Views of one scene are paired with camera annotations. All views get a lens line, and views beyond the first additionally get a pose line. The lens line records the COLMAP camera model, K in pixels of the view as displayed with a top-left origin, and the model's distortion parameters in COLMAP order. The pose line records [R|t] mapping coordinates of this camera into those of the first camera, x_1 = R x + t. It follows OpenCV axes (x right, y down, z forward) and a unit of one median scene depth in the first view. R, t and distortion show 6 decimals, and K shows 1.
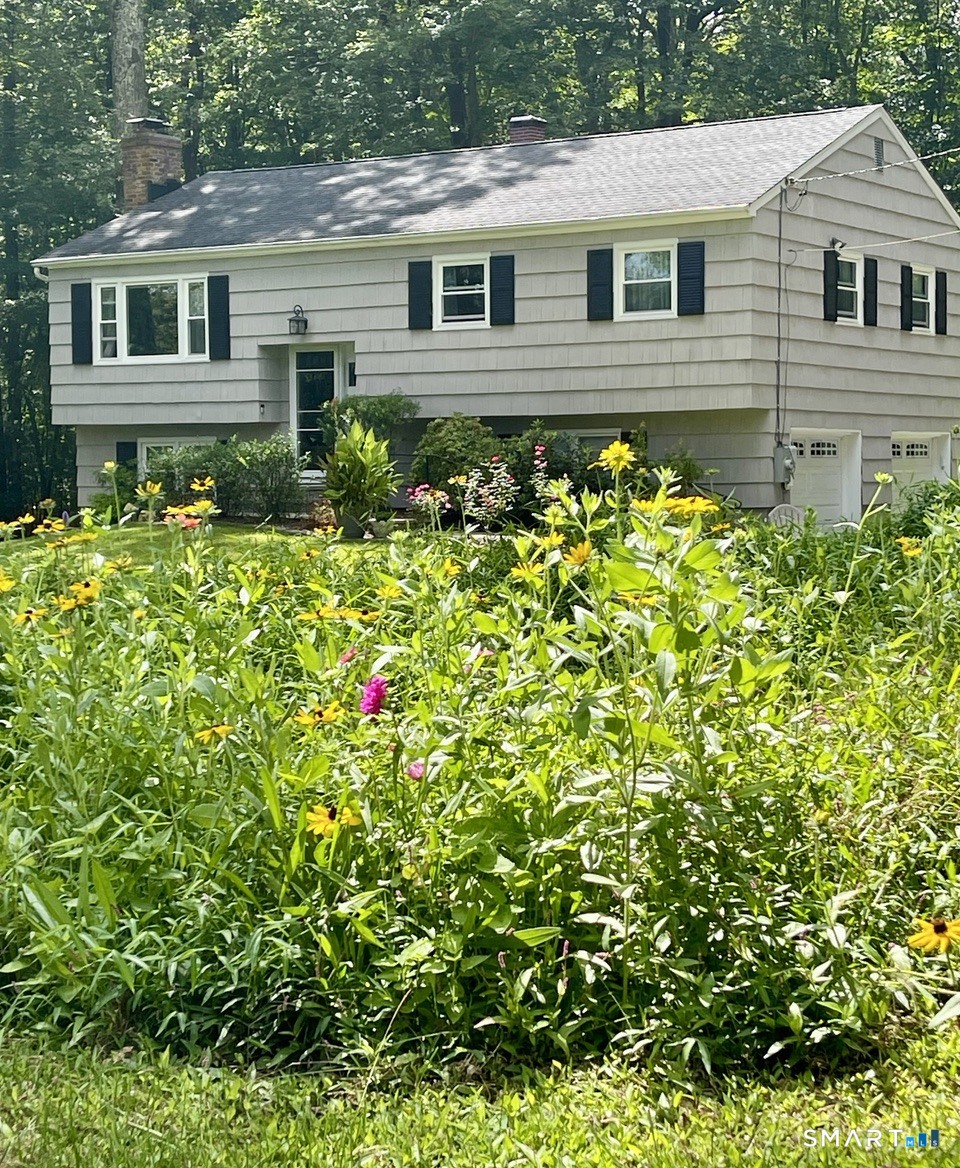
lens RADIAL K [[2259.9, 0, 456.8], [0, 2259.9, 700.7], [0, 0, 1]] dist [0.070100, 0.000000]
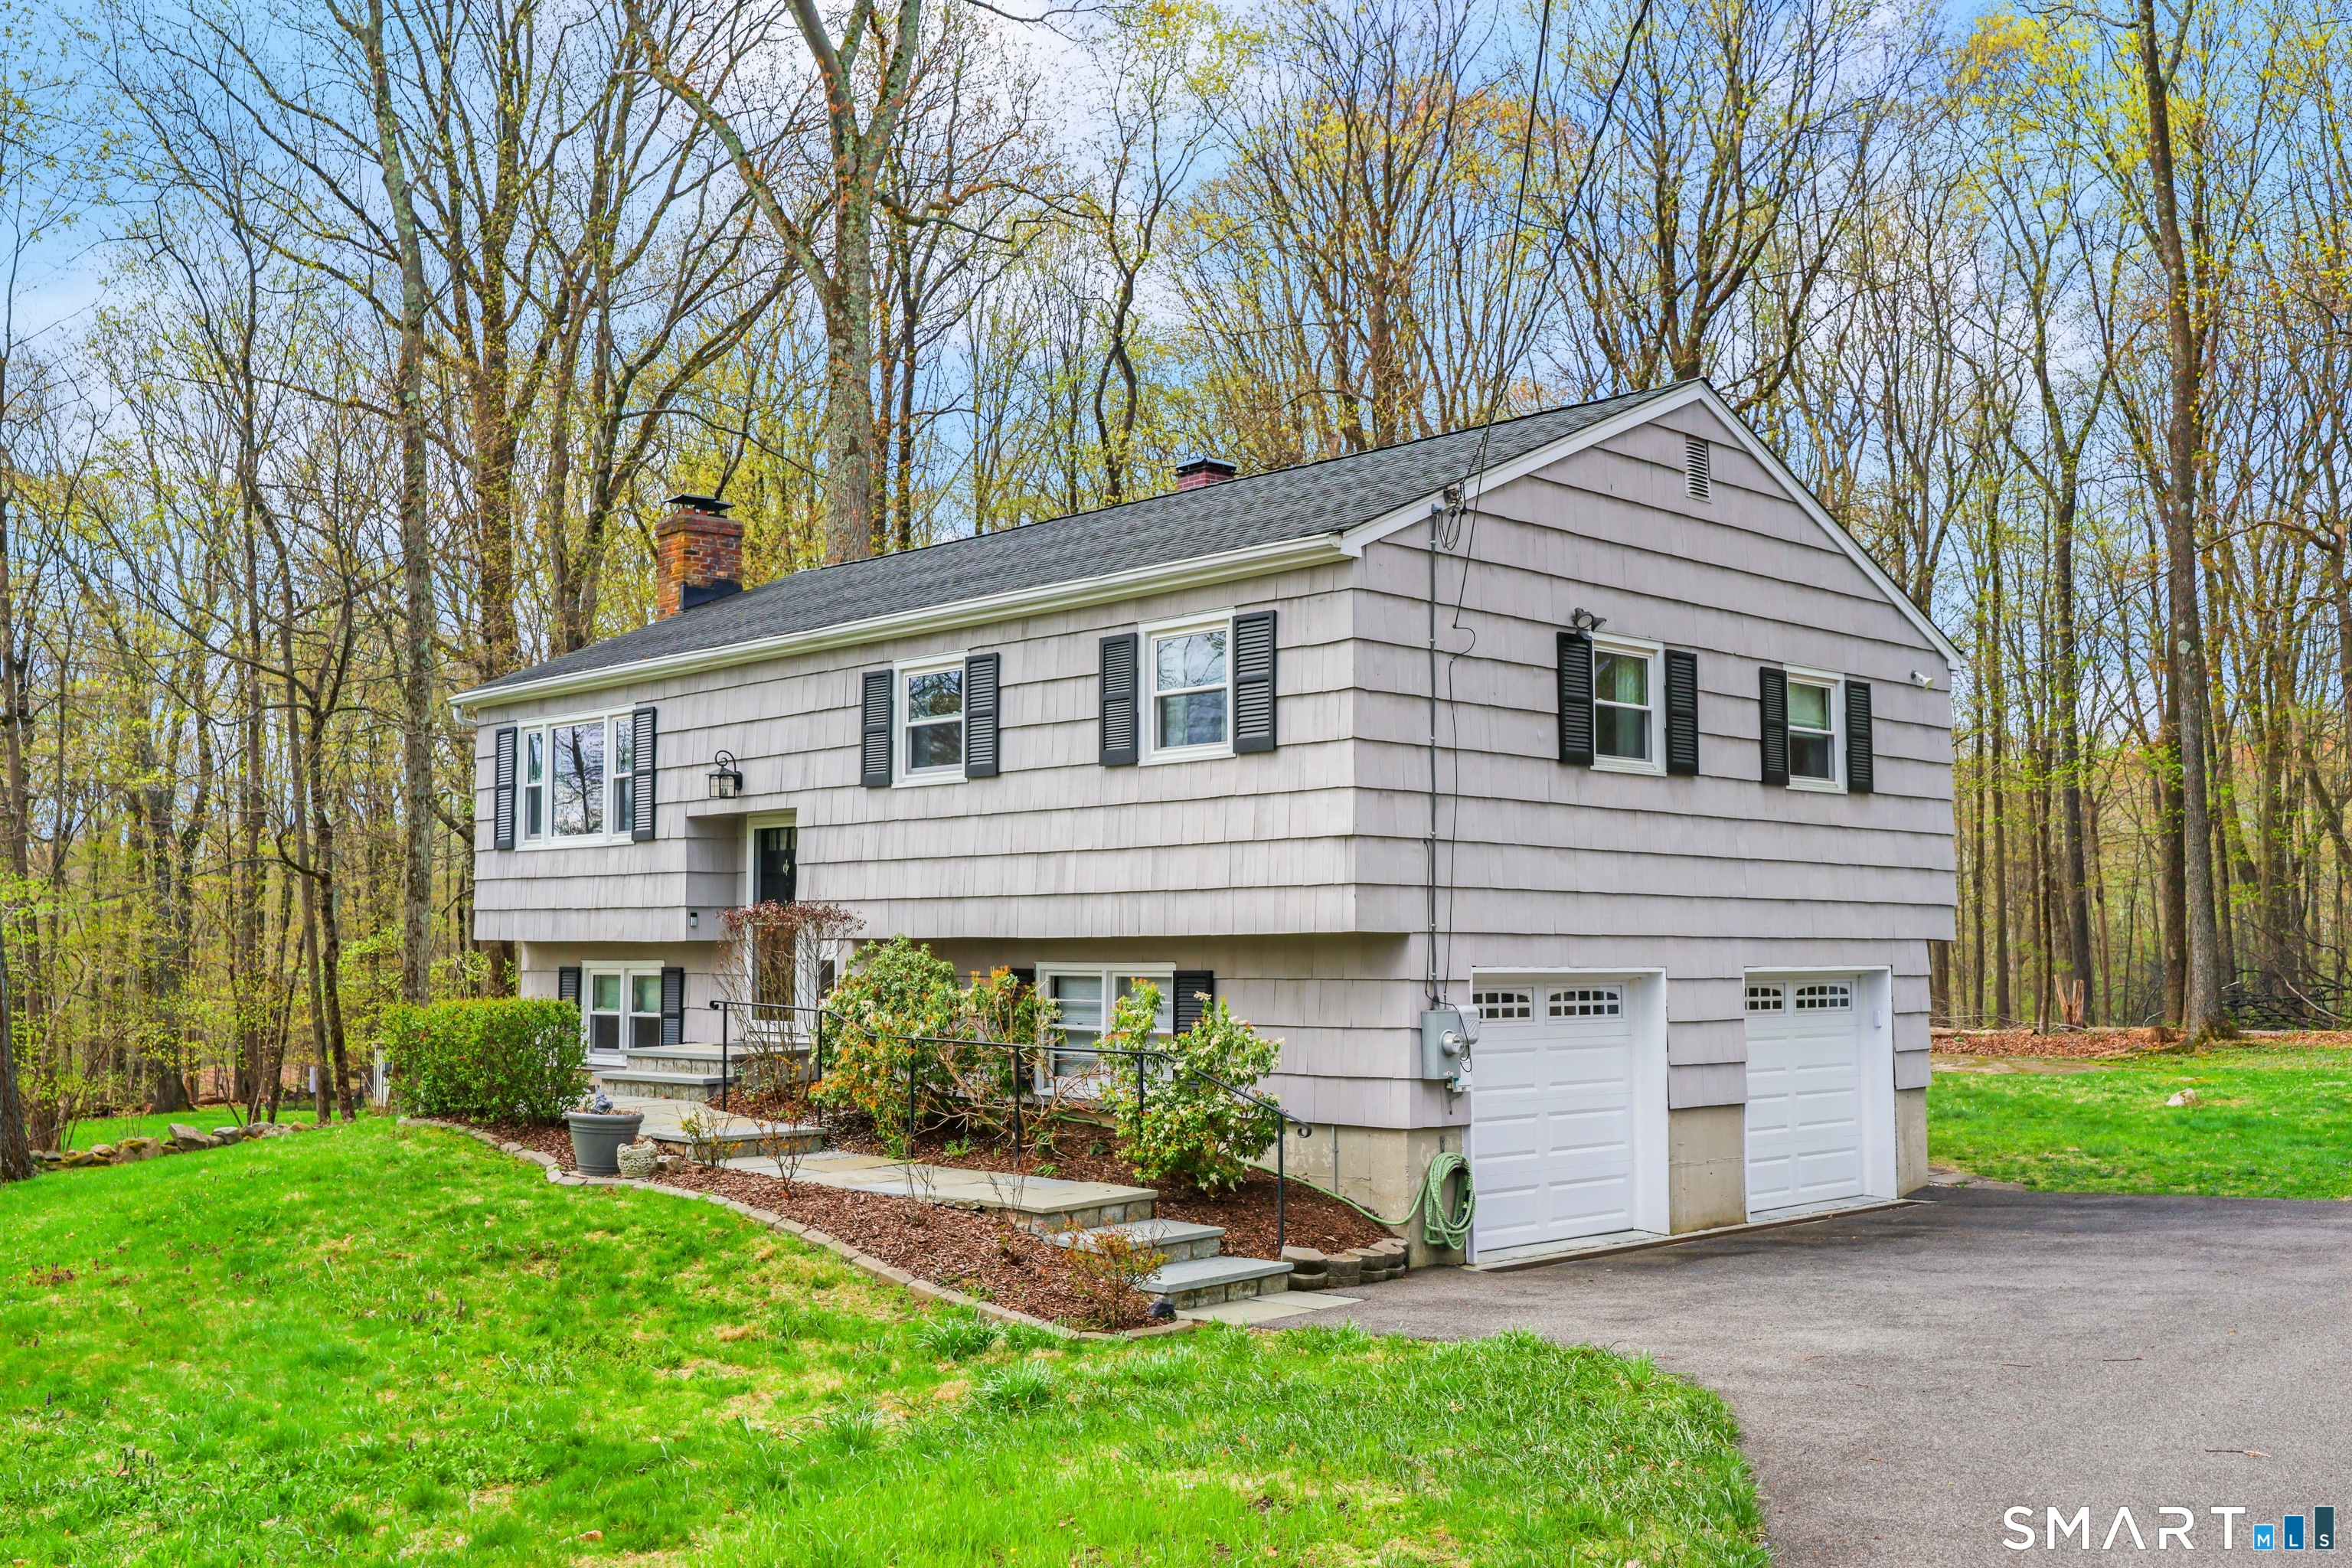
lens RADIAL K [[2194.4, 0, 1141.5], [0, 2194.4, 844.7], [0, 0, 1]] dist [0.045974, 0.000000]
pose [[0.973319, -0.003717, -0.229427, 0.177672], [-0.030206, 0.989092, -0.144168, -0.070268], [0.227460, 0.147252, 0.962590, 0.476682]]
